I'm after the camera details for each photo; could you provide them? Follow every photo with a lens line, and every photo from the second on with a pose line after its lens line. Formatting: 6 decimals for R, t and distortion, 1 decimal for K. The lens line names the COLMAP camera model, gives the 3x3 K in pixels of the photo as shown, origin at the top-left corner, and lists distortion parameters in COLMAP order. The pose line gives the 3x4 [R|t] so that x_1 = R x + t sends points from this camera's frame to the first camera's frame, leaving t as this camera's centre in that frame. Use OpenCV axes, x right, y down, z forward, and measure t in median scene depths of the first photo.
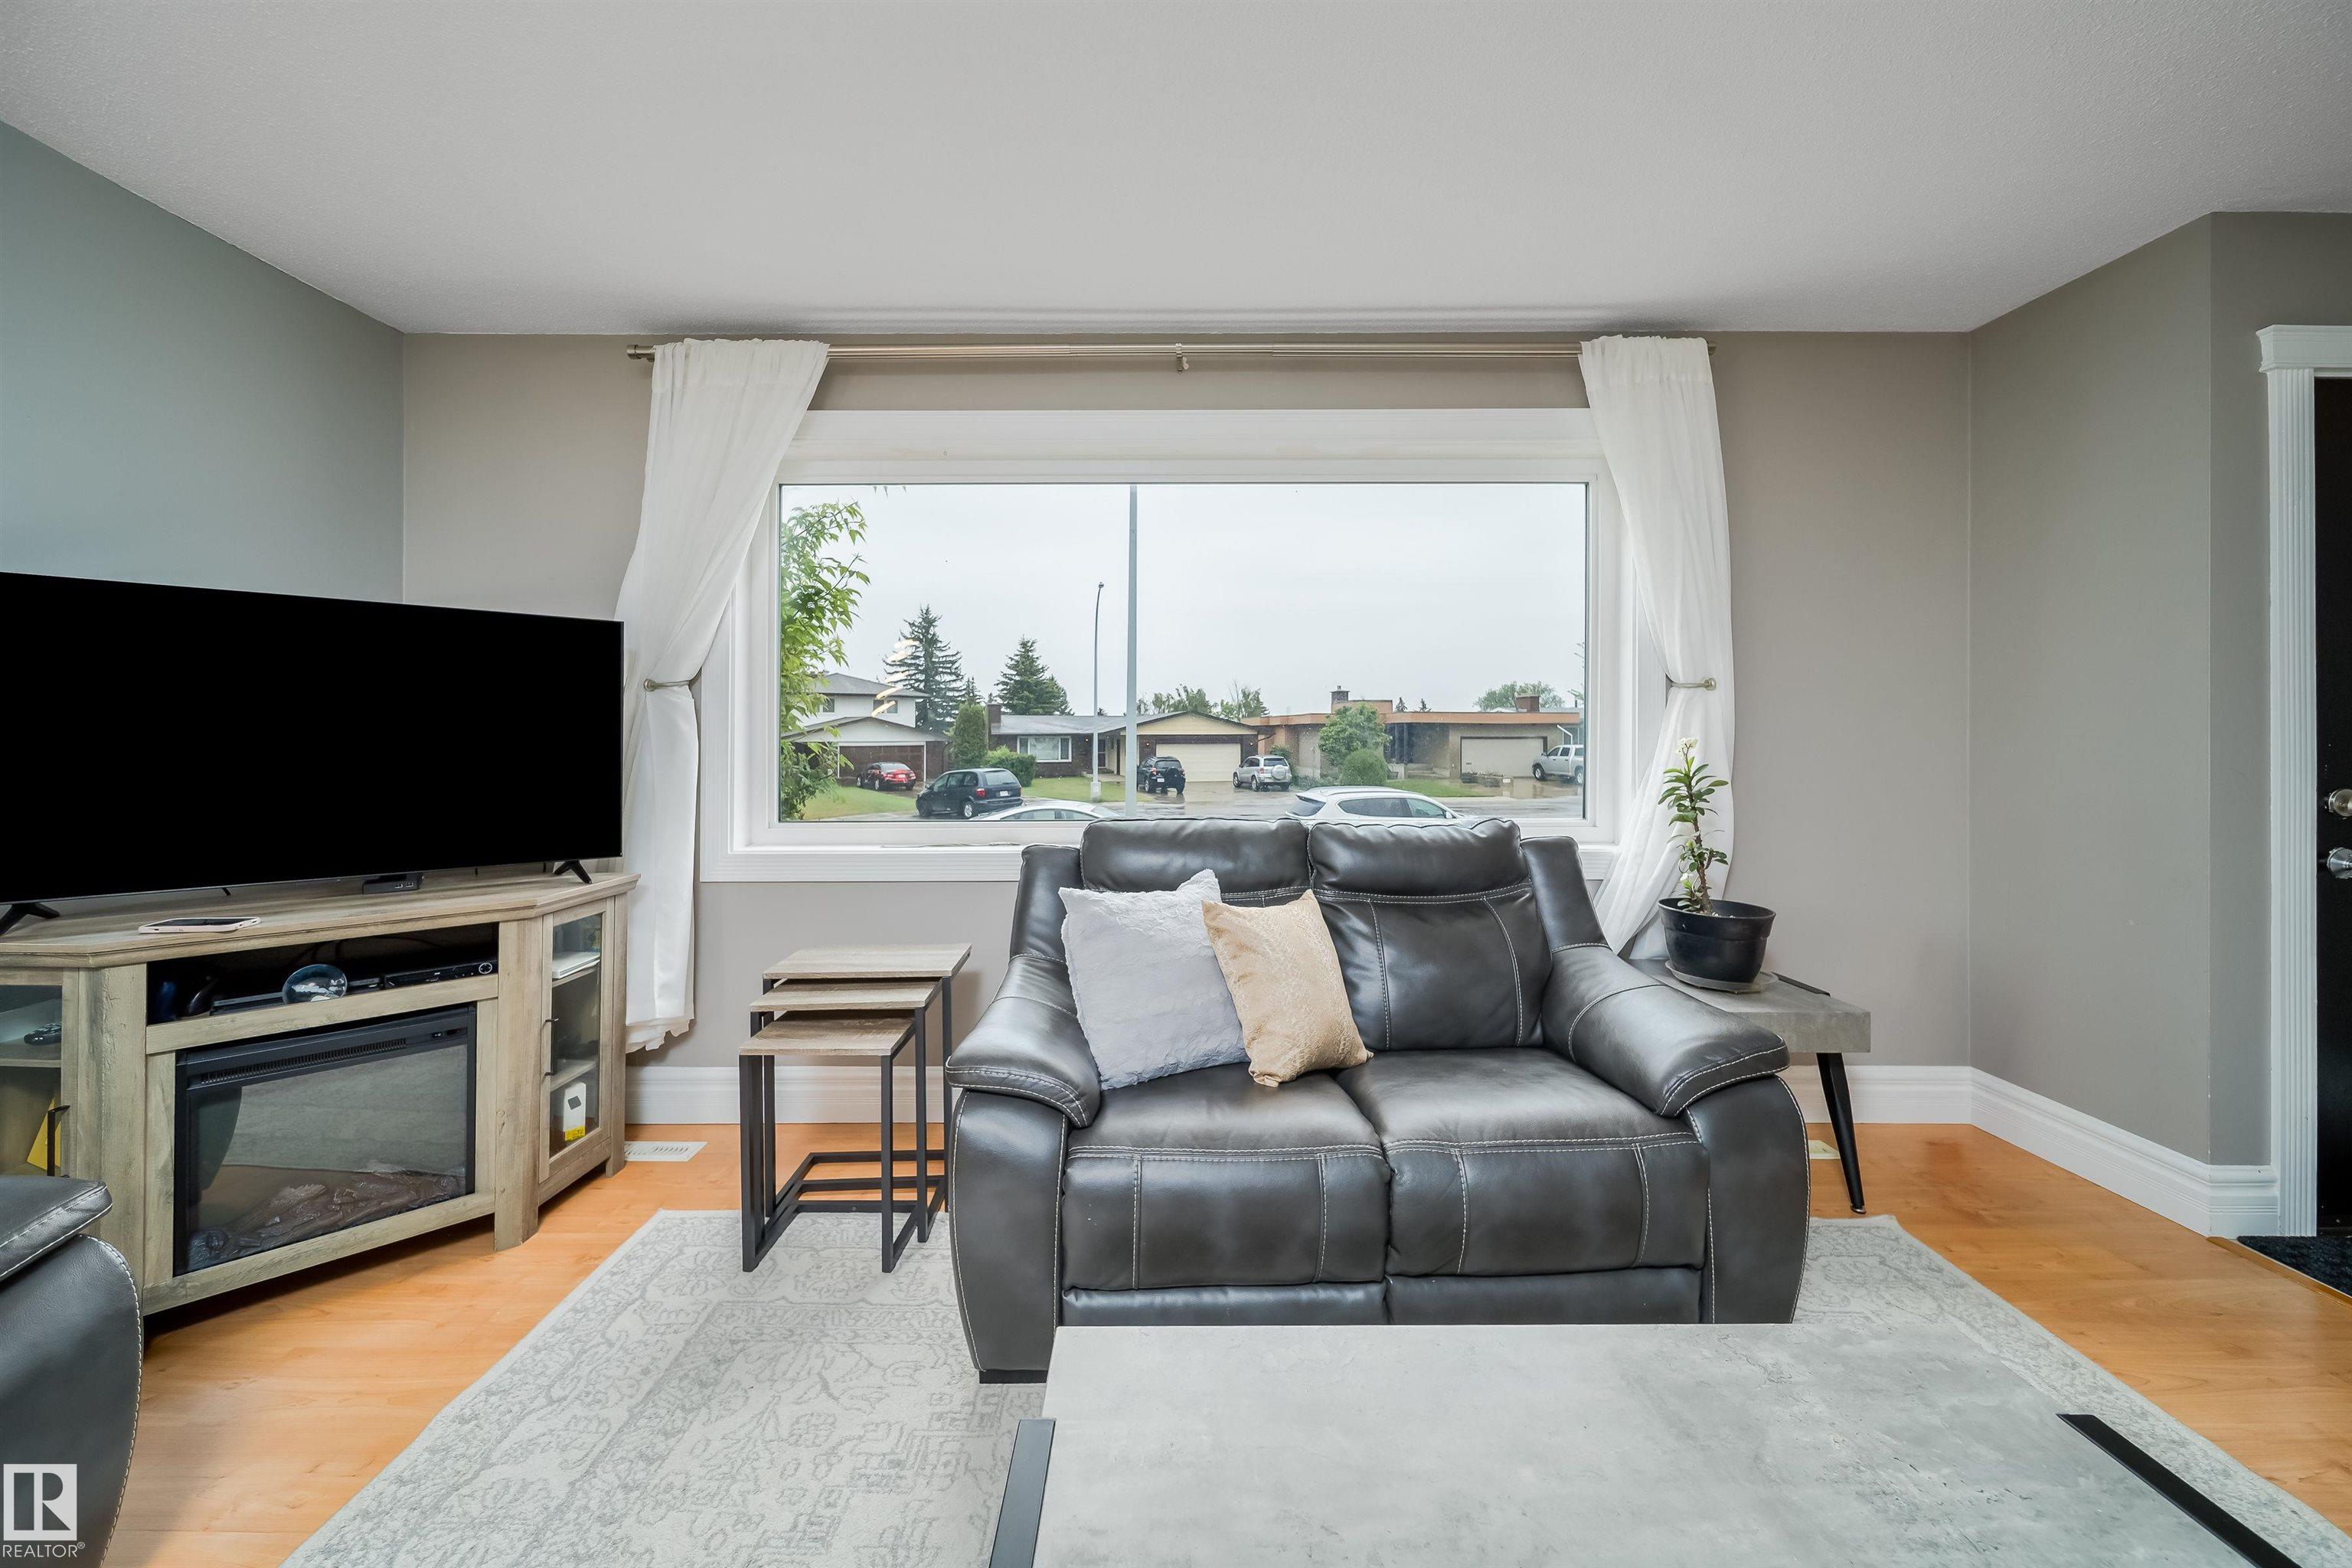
lens RADIAL K [[859.3, 0, 1162.6], [0, 859.3, 733.5], [0, 0, 1]] dist [-0.000794, -0.000124]
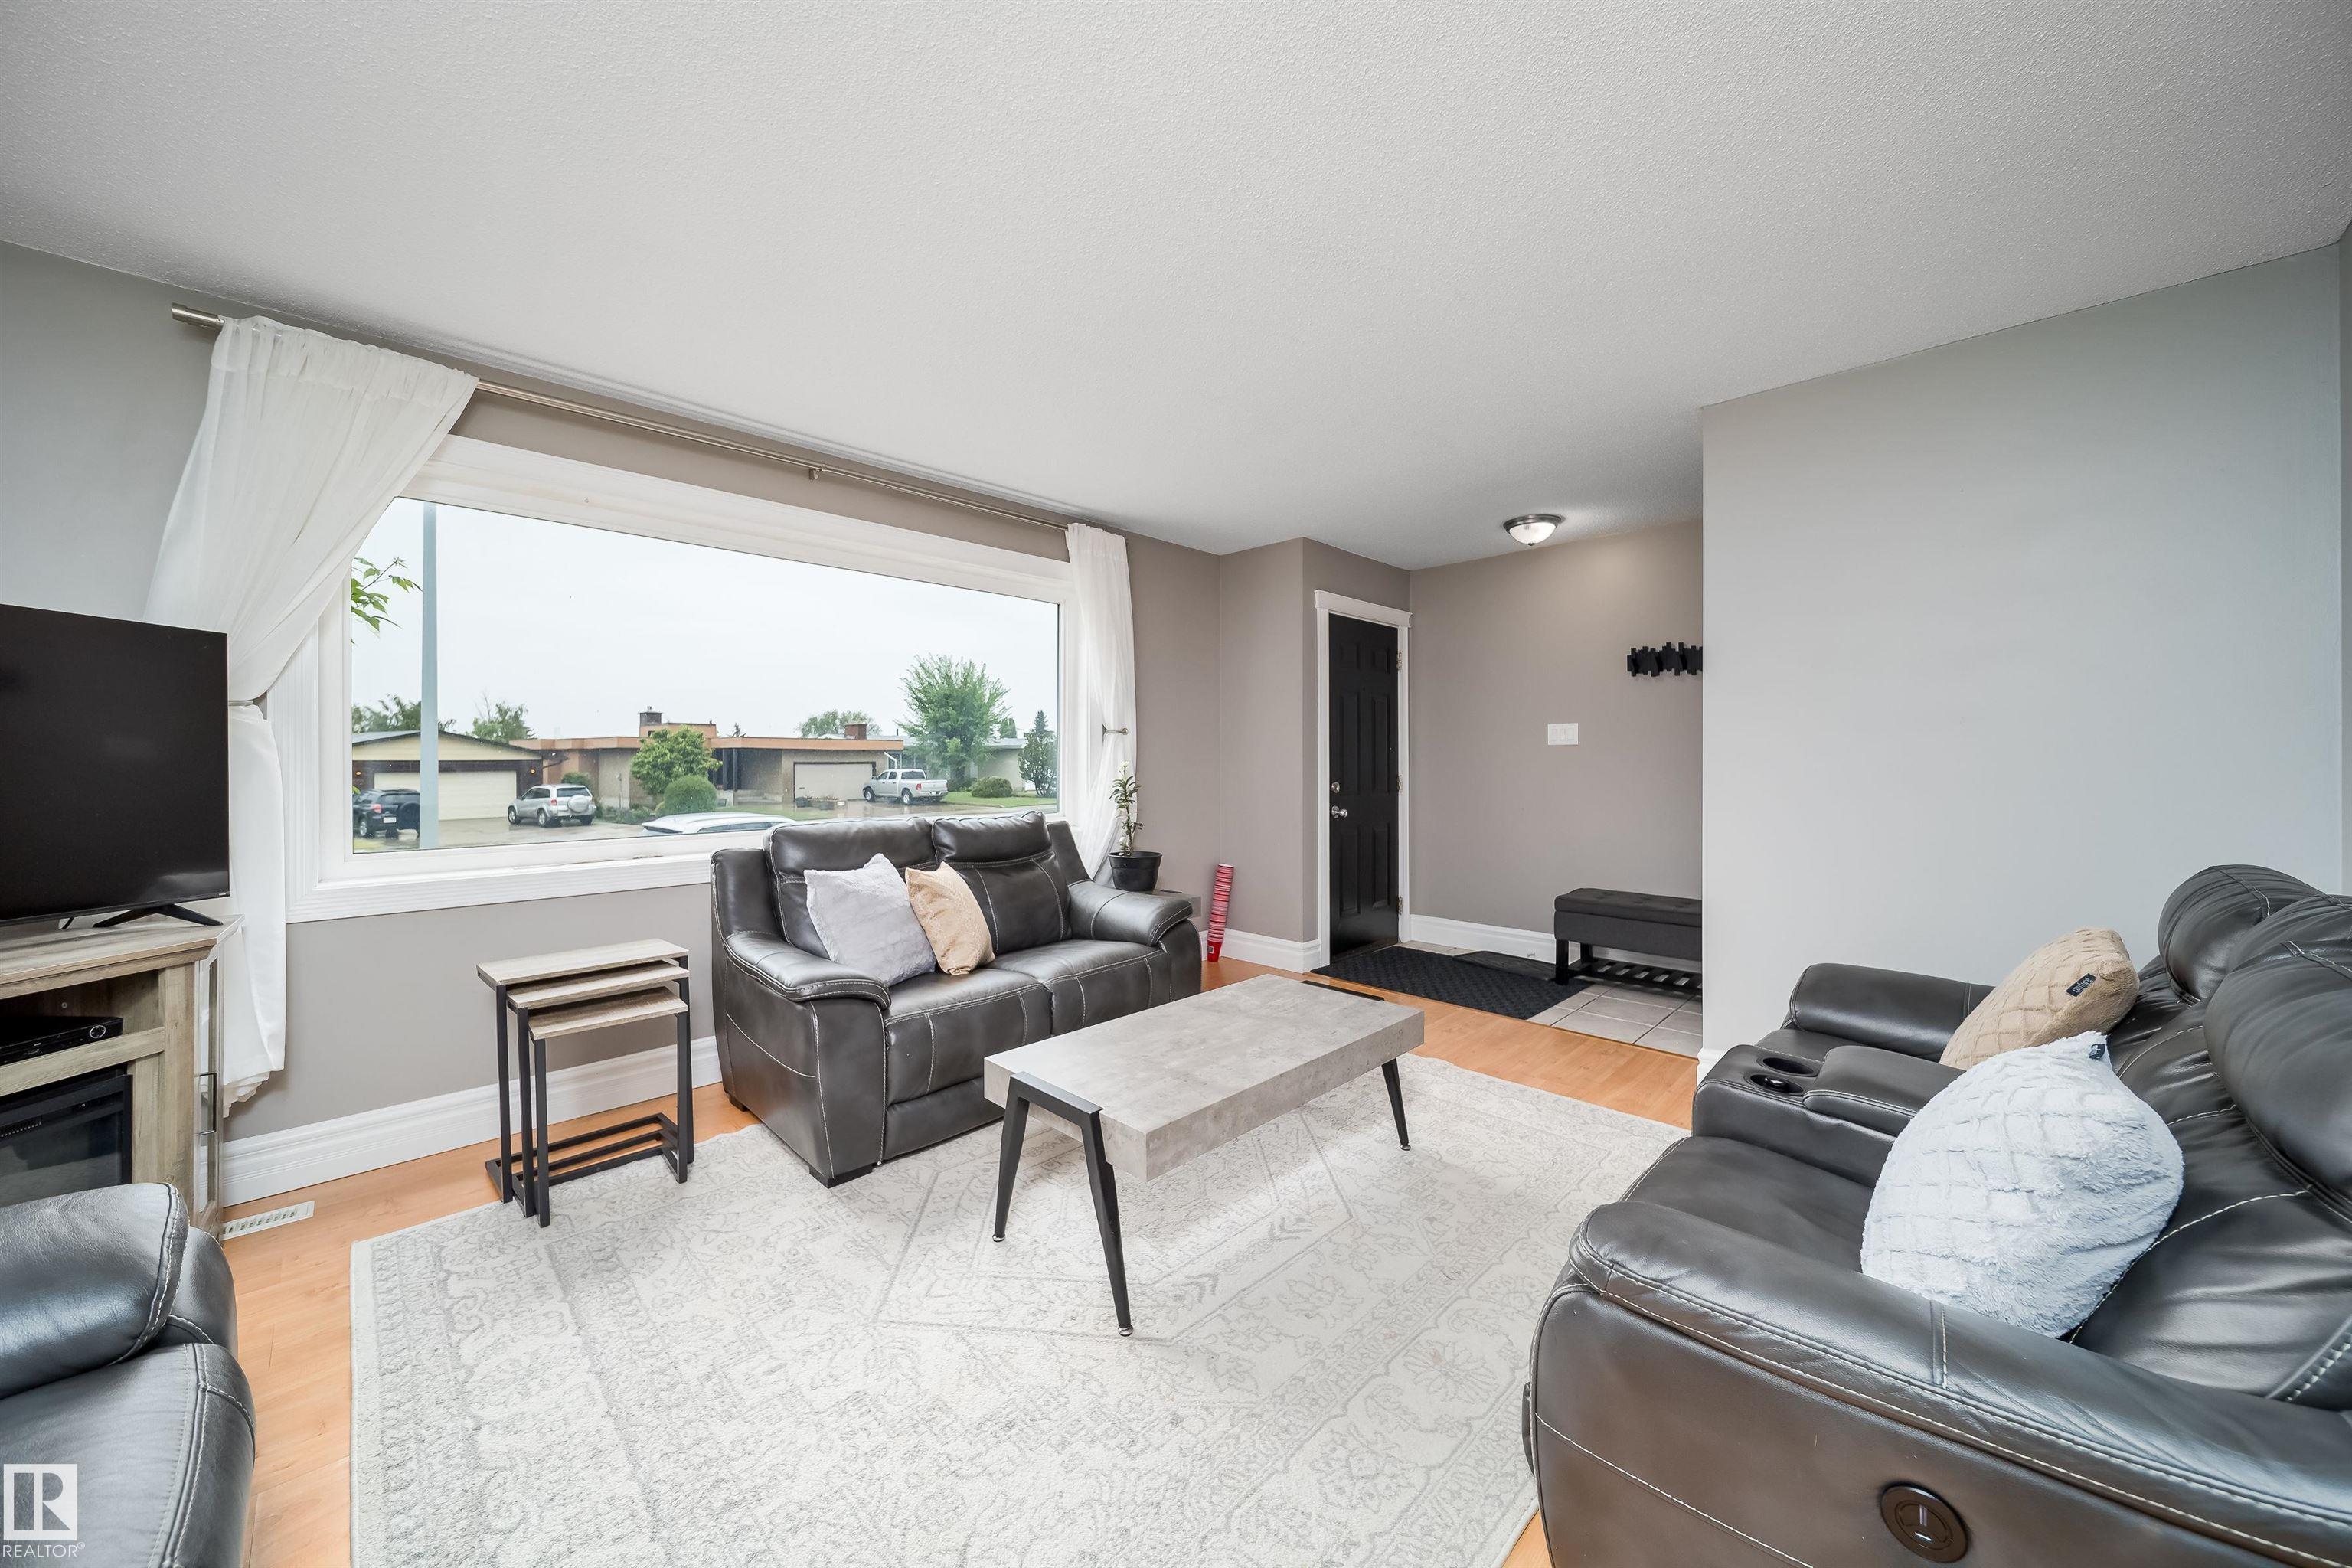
lens RADIAL K [[835.9, 0, 1171.0], [0, 835.9, 756.7], [0, 0, 1]] dist [-0.000923, -0.000398]
pose [[0.711193, 0.002237, 0.702993, -0.503496], [-0.000331, 0.999996, -0.002847, -0.001317], [-0.702997, 0.001792, 0.711191, -0.291886]]
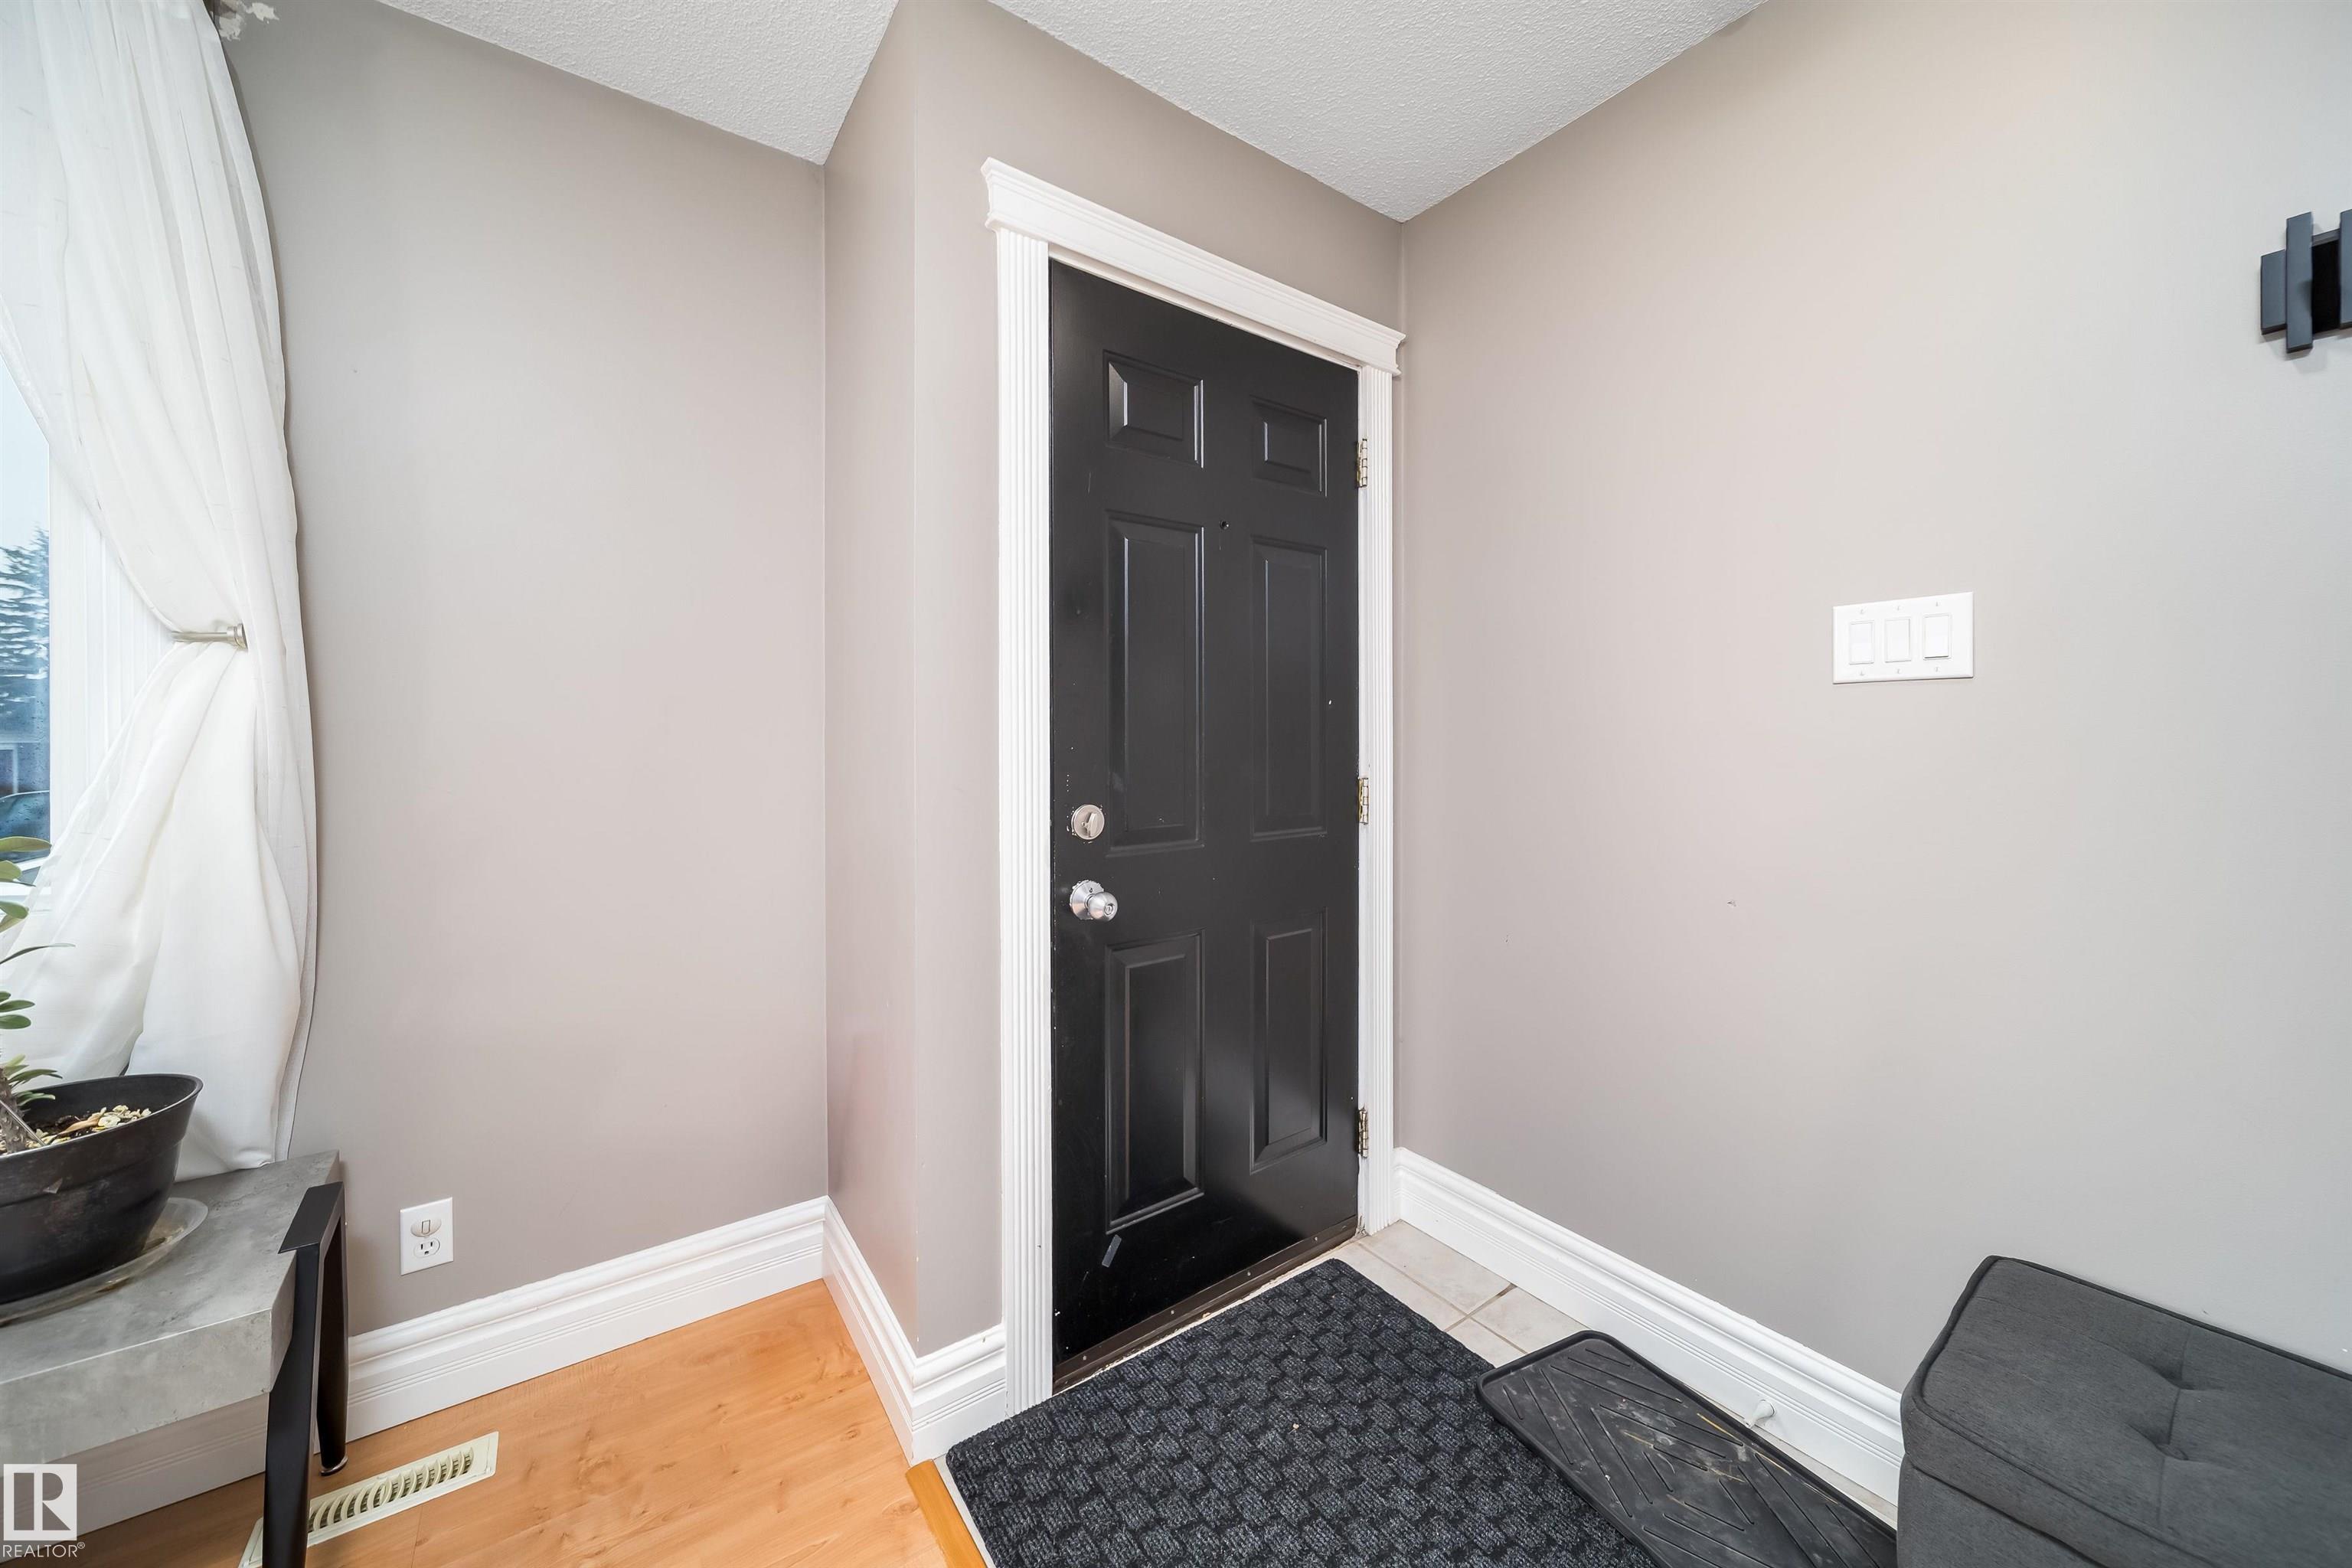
lens RADIAL K [[835.9, 0, 1171.0], [0, 835.9, 756.7], [0, 0, 1]] dist [-0.000923, -0.000398]
pose [[0.819406, -0.014429, 0.573031, 0.786924], [0.003642, 0.999794, 0.019966, 0.004286], [-0.573201, -0.014273, 0.819290, 0.264785]]
